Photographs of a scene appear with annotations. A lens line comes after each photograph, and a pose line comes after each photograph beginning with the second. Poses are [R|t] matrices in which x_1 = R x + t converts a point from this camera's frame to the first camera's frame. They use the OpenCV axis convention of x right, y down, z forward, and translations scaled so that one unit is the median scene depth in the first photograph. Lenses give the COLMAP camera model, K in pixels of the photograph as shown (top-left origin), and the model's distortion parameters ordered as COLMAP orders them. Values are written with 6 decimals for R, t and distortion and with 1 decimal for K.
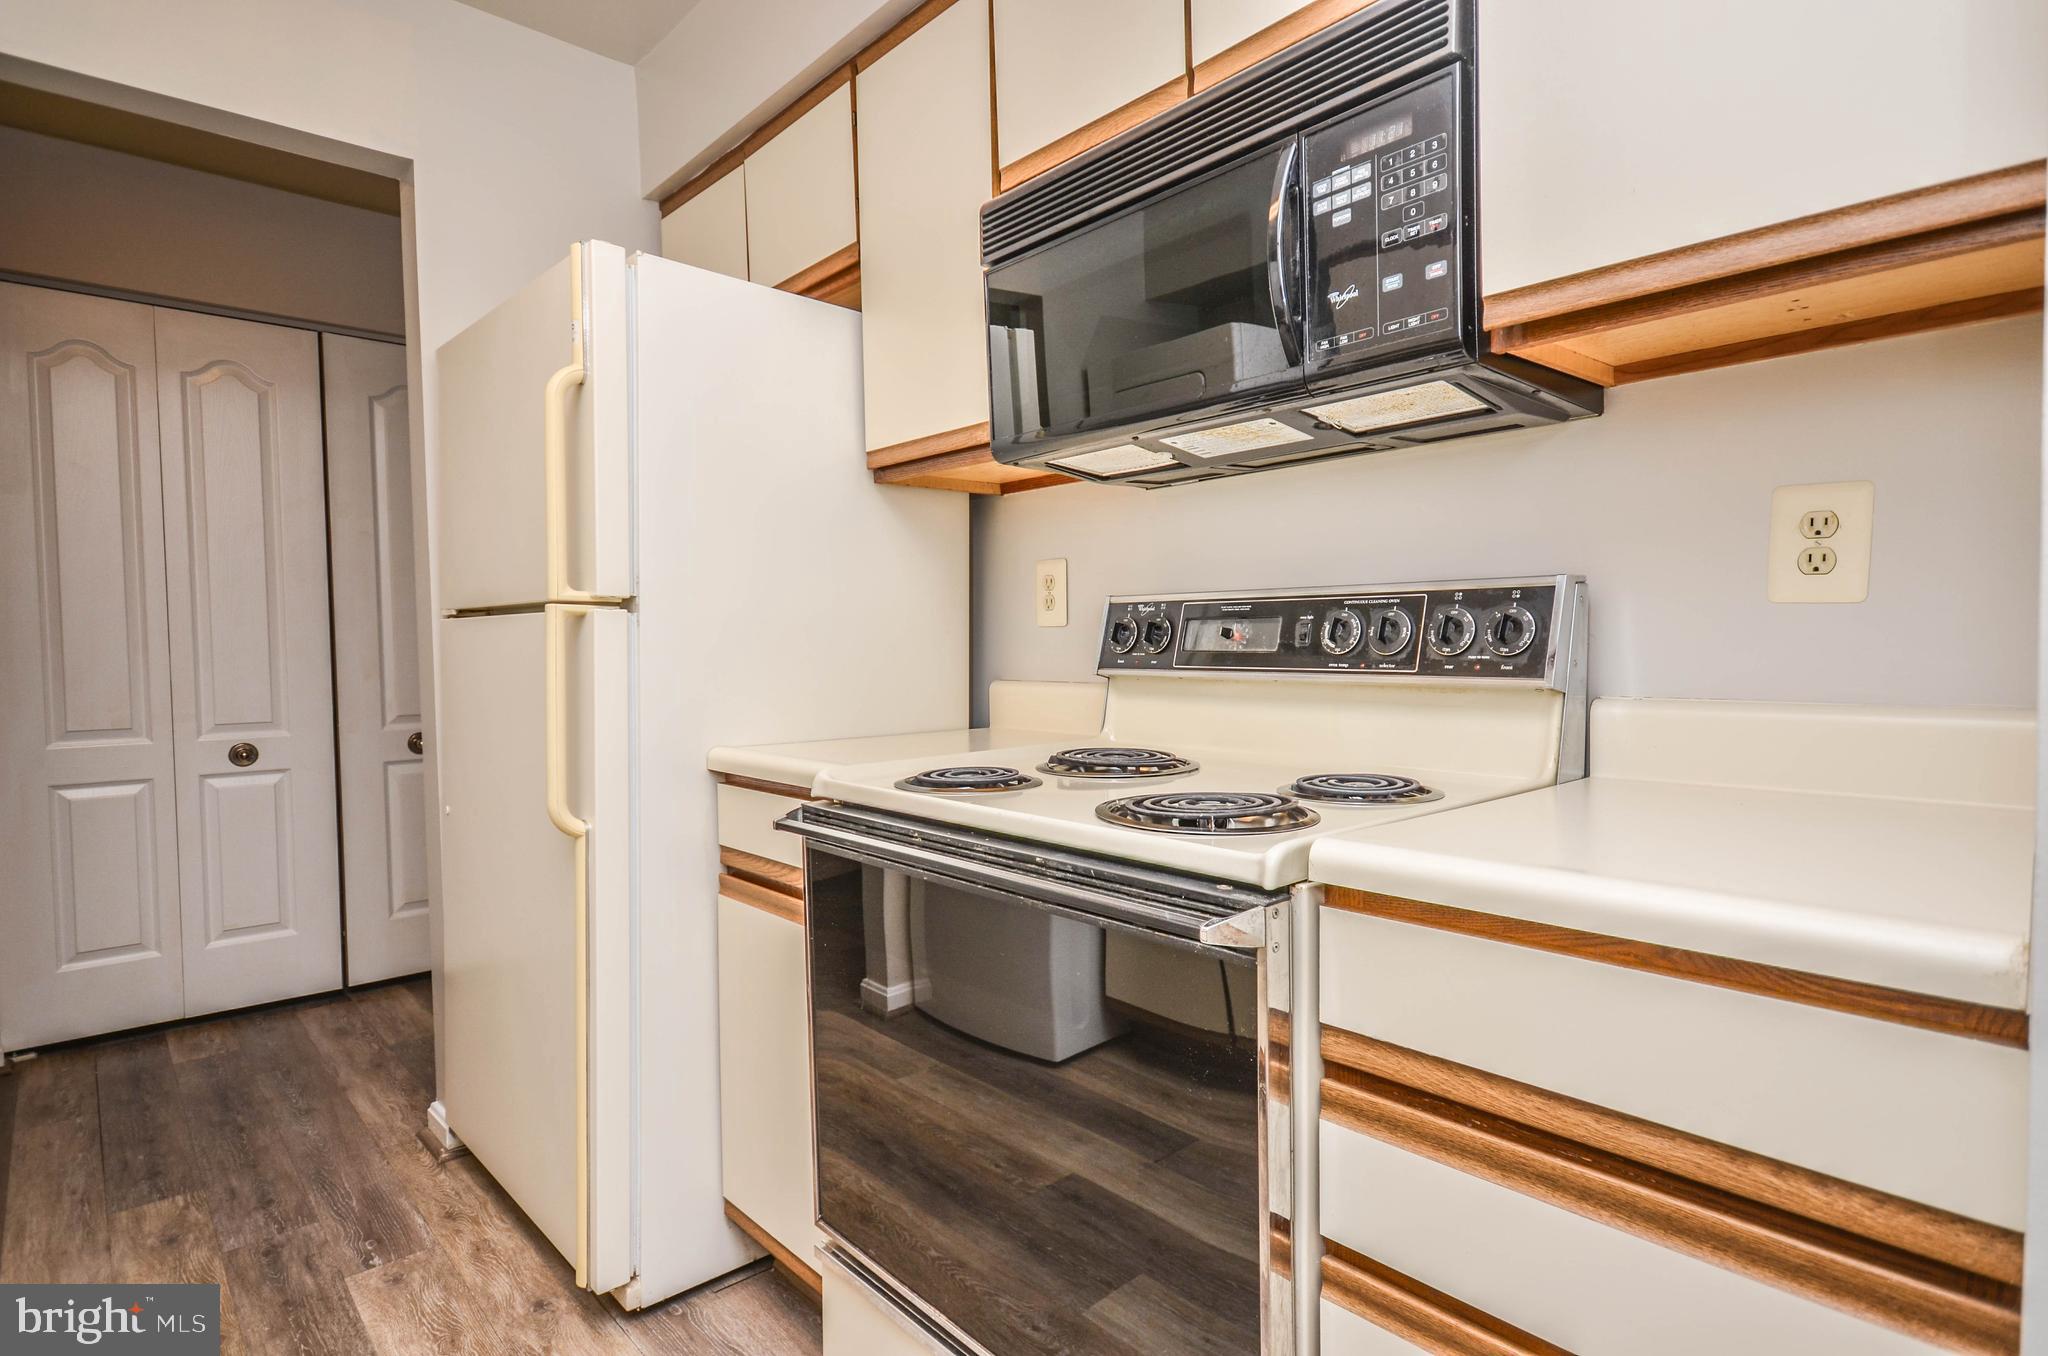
lens RADIAL K [[1107.7, 0, 1023.6], [0, 1107.7, 684.4], [0, 0, 1]] dist [0.010393, 0.005447]
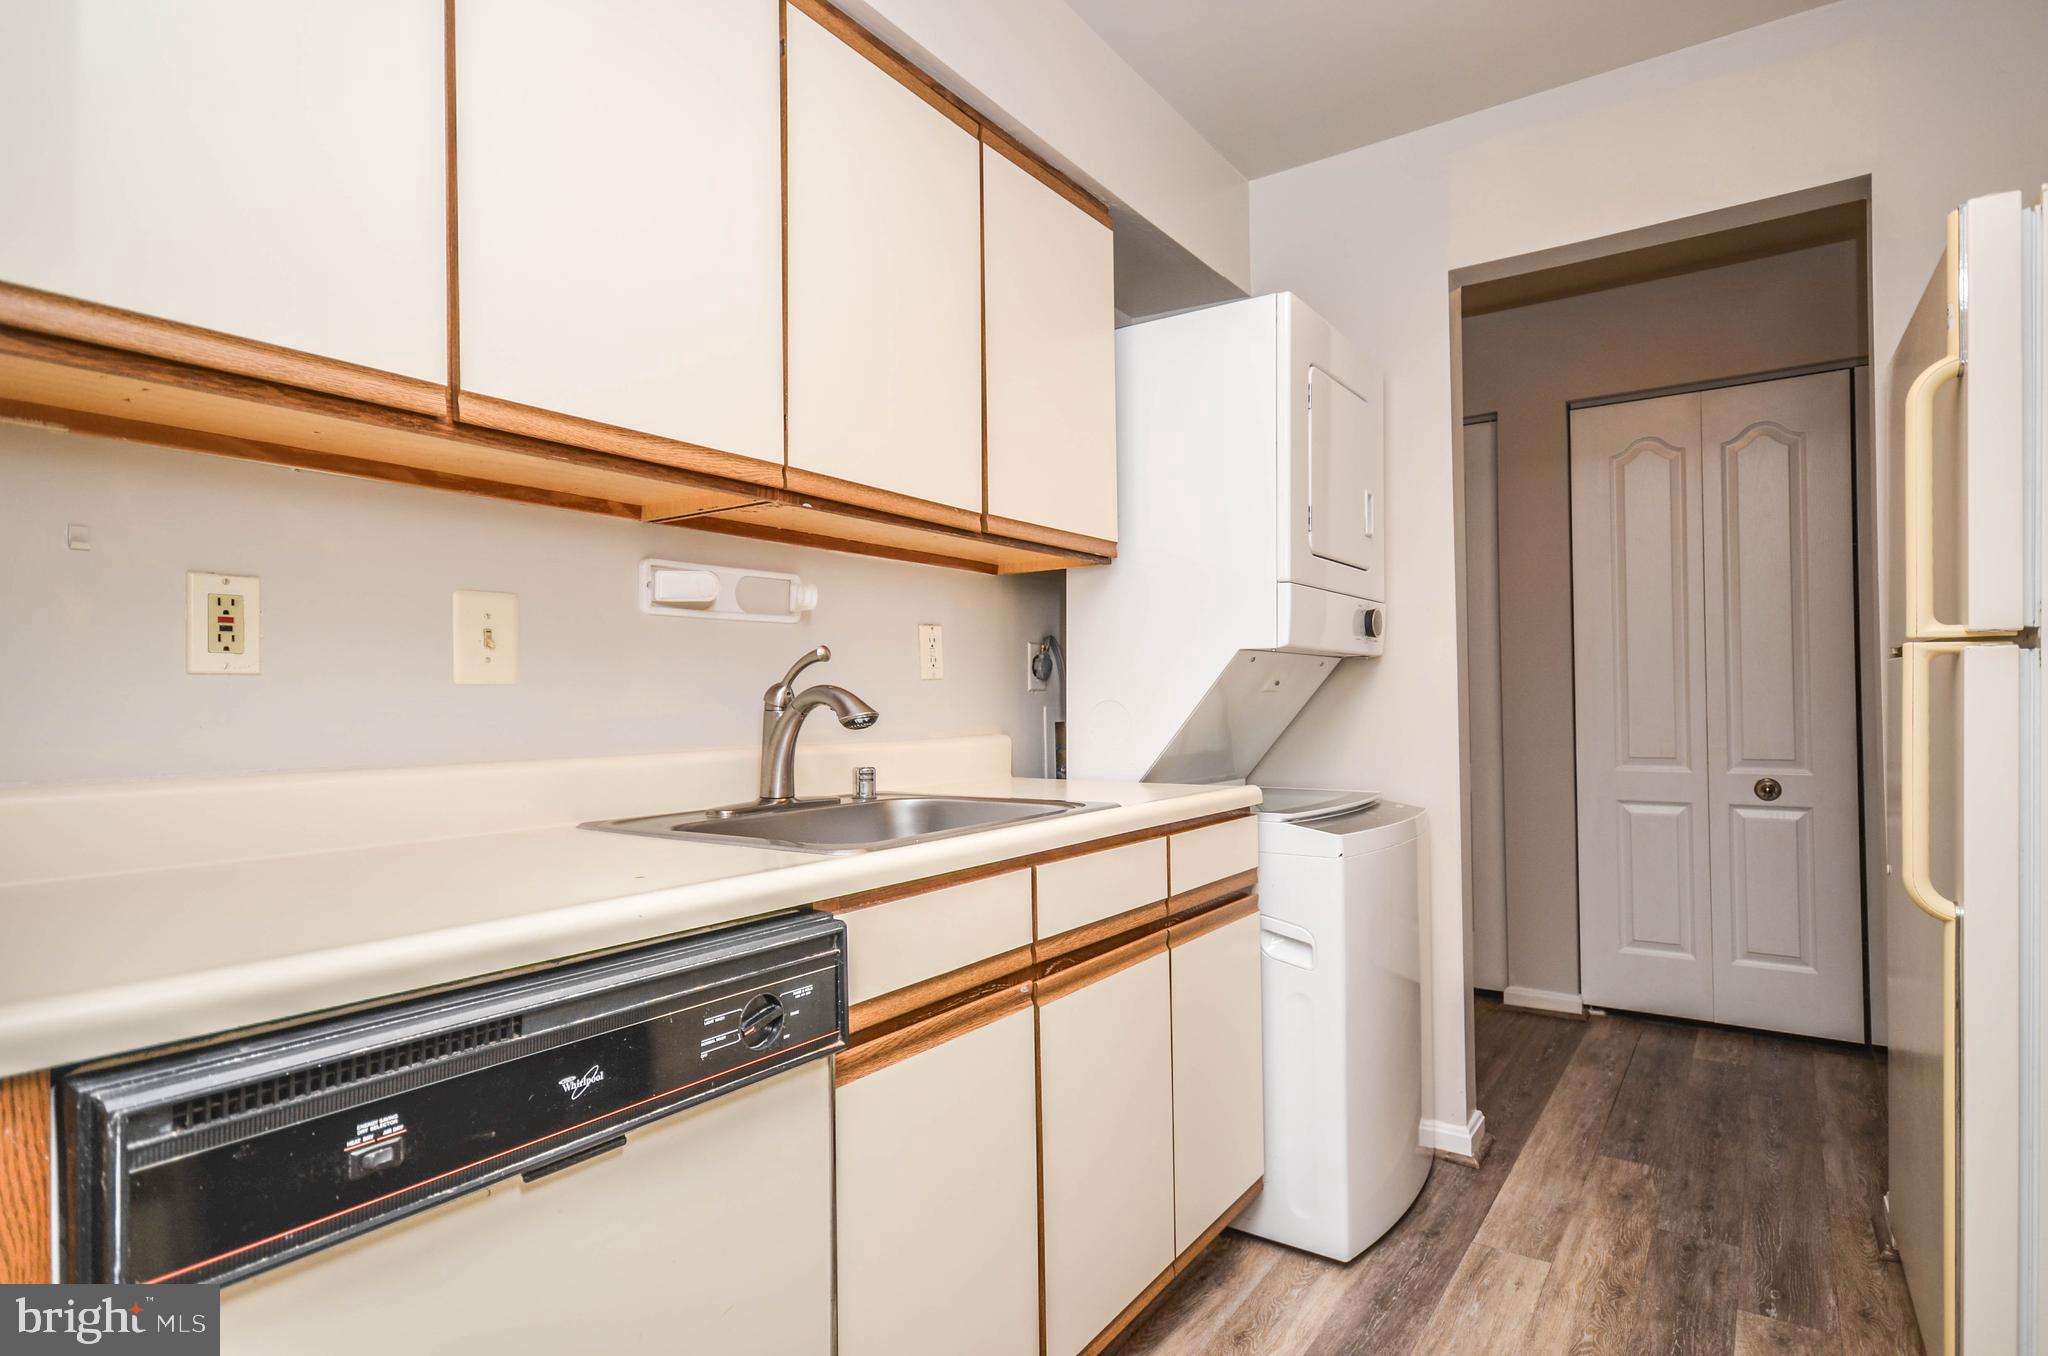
lens RADIAL K [[1062.9, 0, 1019.1], [0, 1062.9, 683.2], [0, 0, 1]] dist [0.004379, 0.001642]
pose [[0.224532, -0.004585, -0.974456, 0.170097], [-0.027429, 0.999563, -0.011023, -0.009666], [0.974081, 0.029203, 0.224308, 0.108286]]
